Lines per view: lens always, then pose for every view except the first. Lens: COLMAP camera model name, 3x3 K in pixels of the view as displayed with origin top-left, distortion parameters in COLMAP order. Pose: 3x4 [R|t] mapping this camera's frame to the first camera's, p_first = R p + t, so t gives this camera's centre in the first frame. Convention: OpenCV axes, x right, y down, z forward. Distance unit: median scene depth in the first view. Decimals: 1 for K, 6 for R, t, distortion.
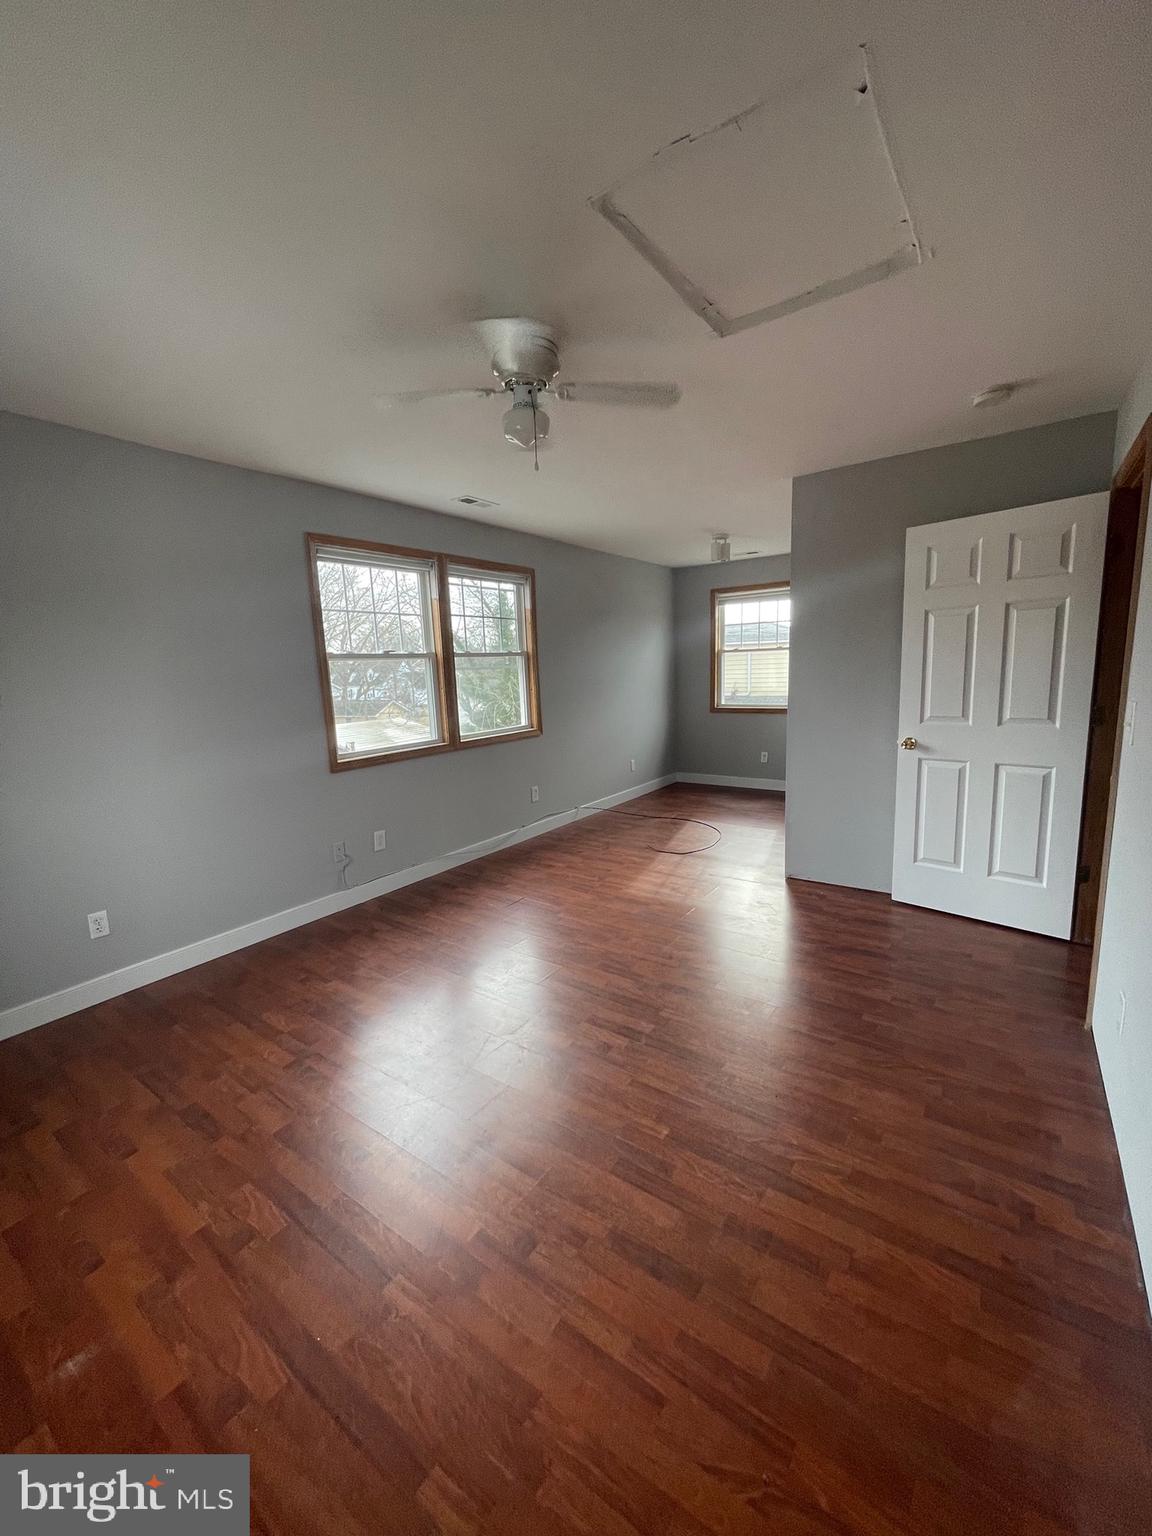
lens RADIAL K [[613.6, 0, 574.7], [0, 613.6, 767.0], [0, 0, 1]] dist [-0.006111, 0.000587]
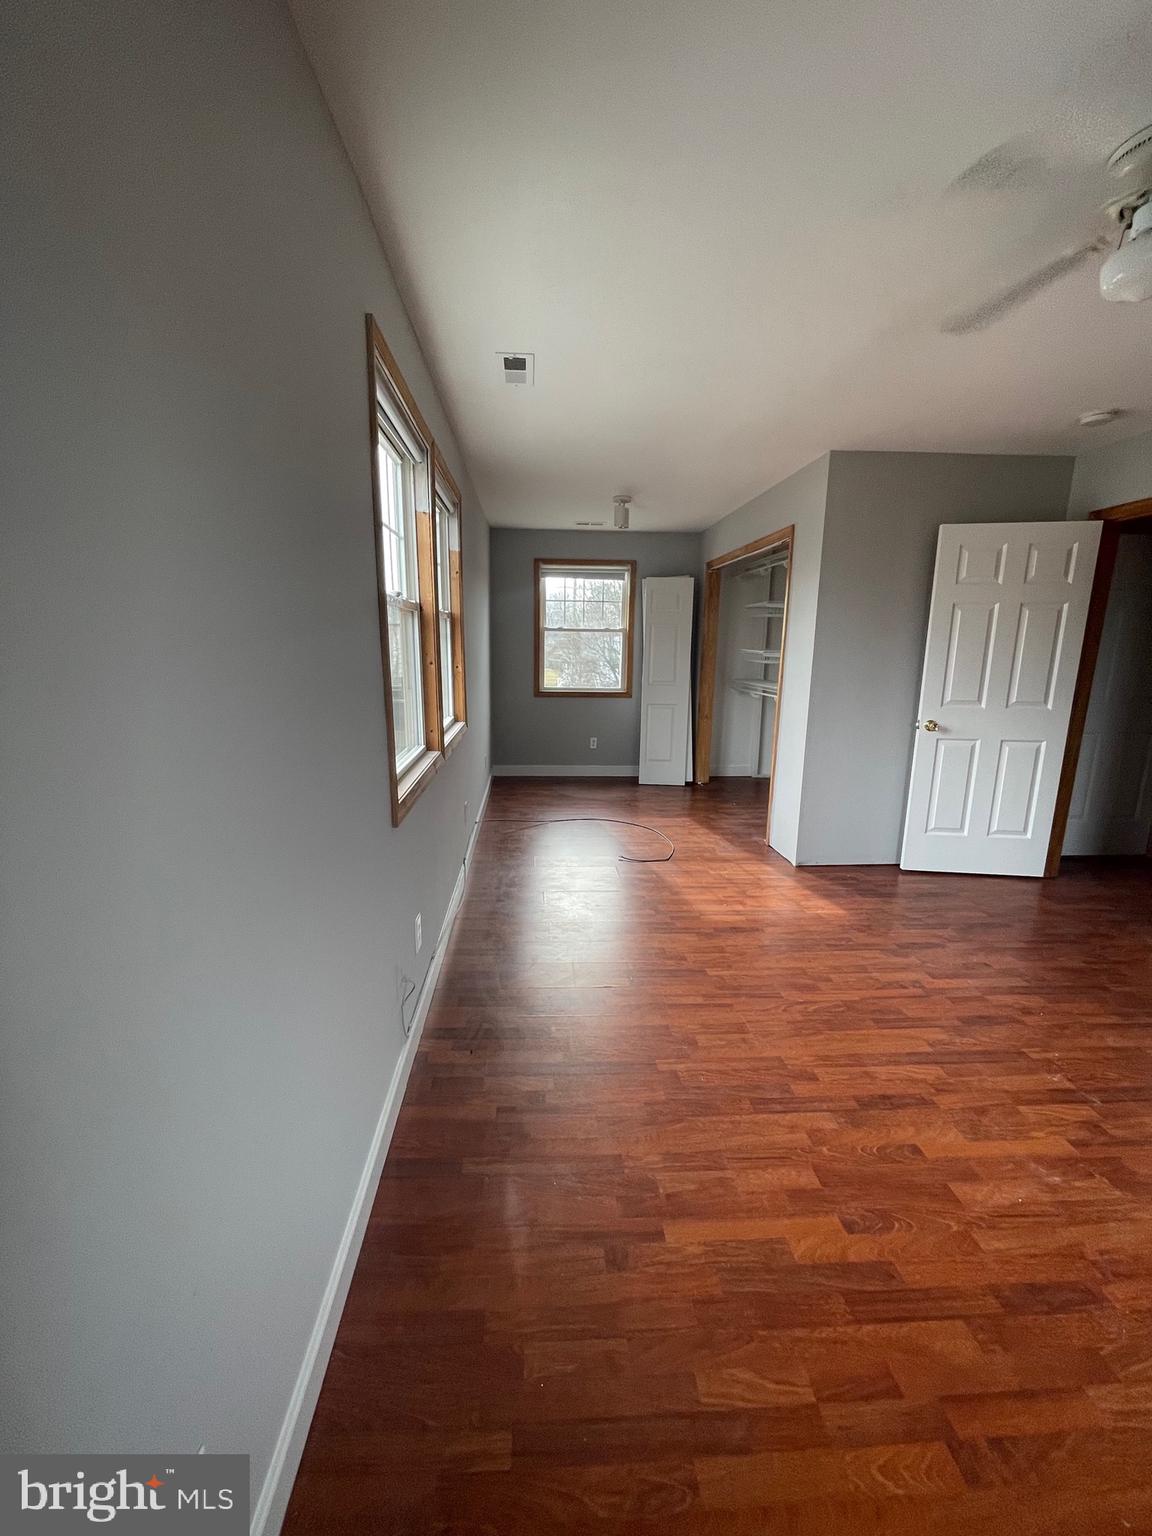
lens RADIAL K [[613.6, 0, 572.9], [0, 613.6, 764.6], [0, 0, 1]] dist [-0.006111, 0.000587]
pose [[0.778325, -0.077730, 0.623031, -0.636980], [0.061556, 0.996973, 0.047484, -0.060230], [-0.624836, 0.001393, 0.780755, 0.551499]]
